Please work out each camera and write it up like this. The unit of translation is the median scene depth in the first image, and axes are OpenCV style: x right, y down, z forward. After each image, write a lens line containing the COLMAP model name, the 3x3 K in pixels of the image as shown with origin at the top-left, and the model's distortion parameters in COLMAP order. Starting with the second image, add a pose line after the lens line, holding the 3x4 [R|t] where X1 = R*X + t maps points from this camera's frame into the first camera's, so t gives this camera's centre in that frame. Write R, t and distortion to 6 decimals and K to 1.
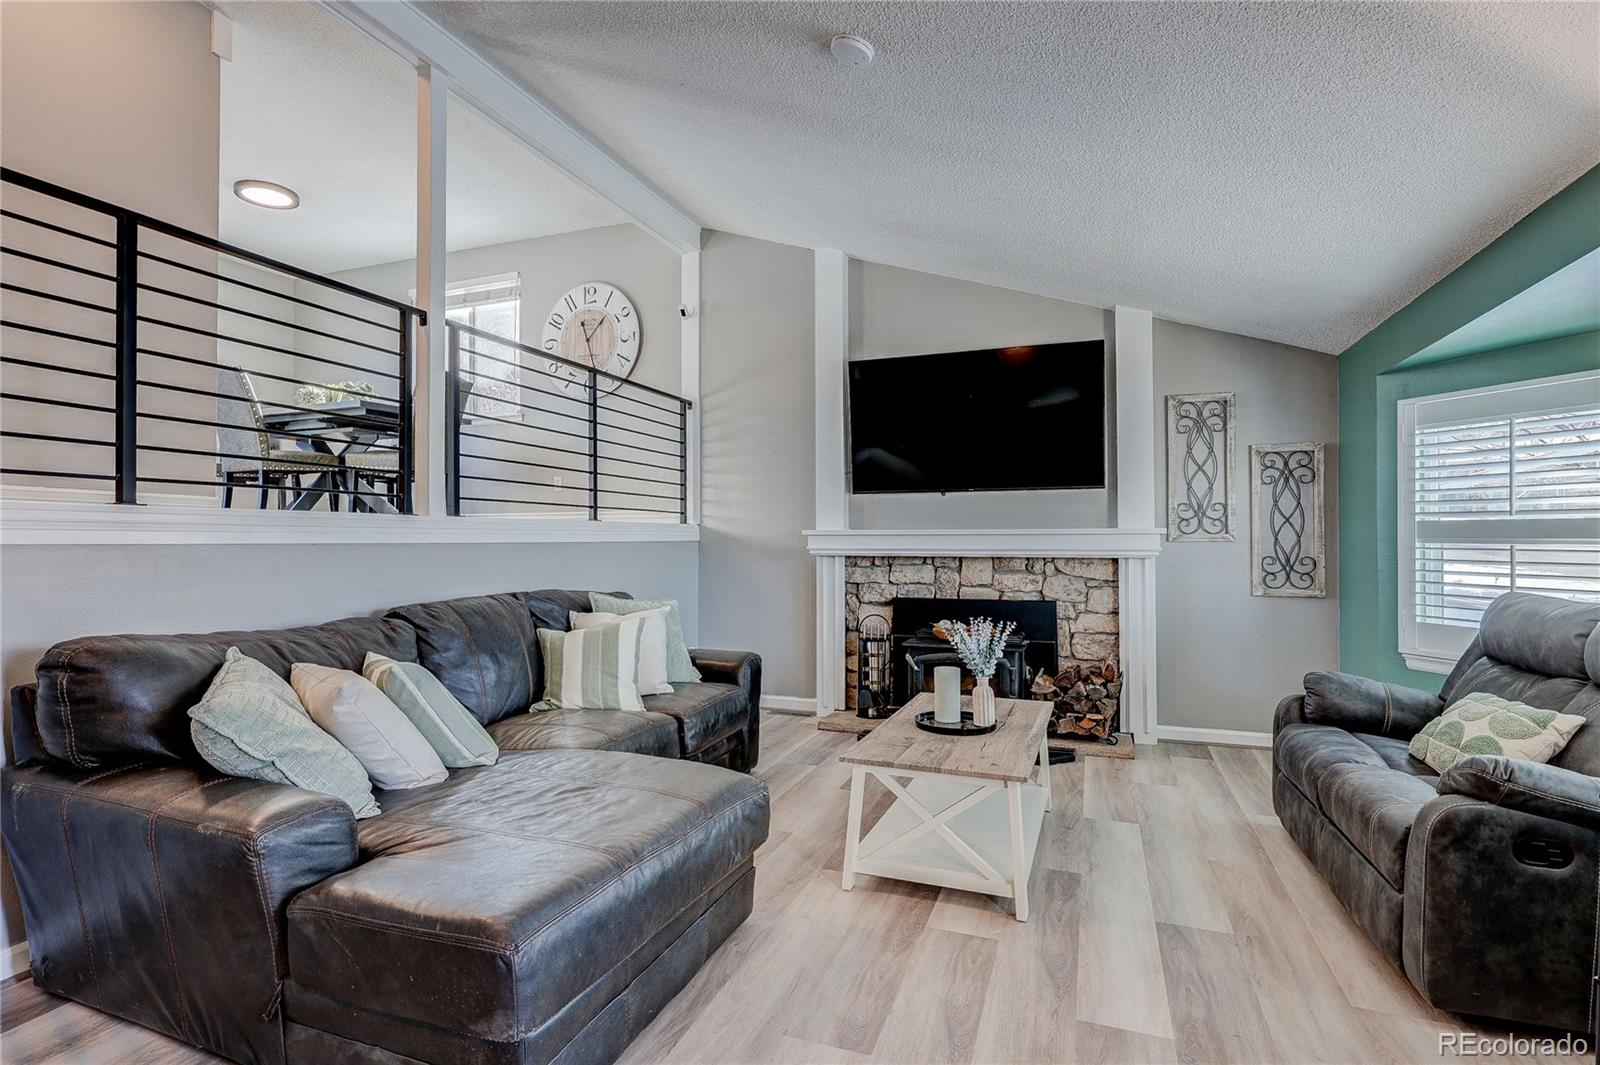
lens RADIAL K [[766.7, 0, 791.7], [0, 766.7, 529.0], [0, 0, 1]] dist [-0.000037, -0.001354]
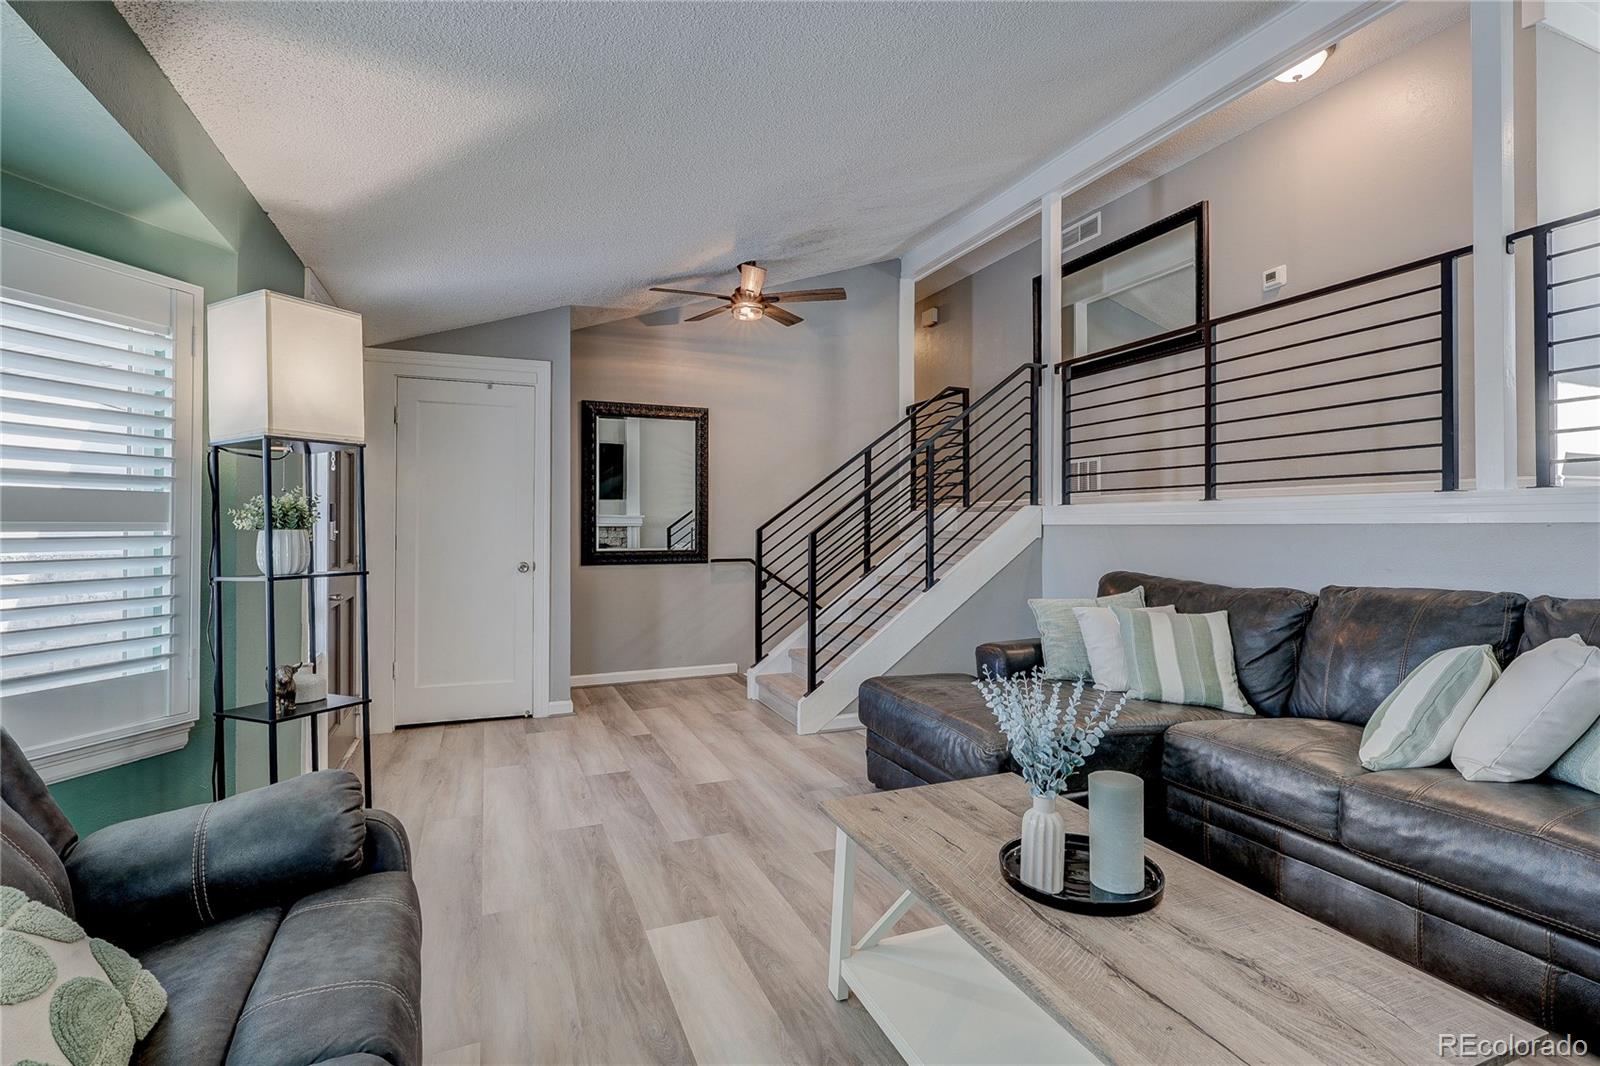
lens RADIAL K [[766.7, 0, 805.5], [0, 766.7, 527.9], [0, 0, 1]] dist [-0.000037, -0.001354]
pose [[-0.718337, 0.001997, -0.695692, 0.779723], [0.007844, 0.999956, -0.005229, 0.025722], [0.695651, -0.009214, -0.718321, 1.381146]]
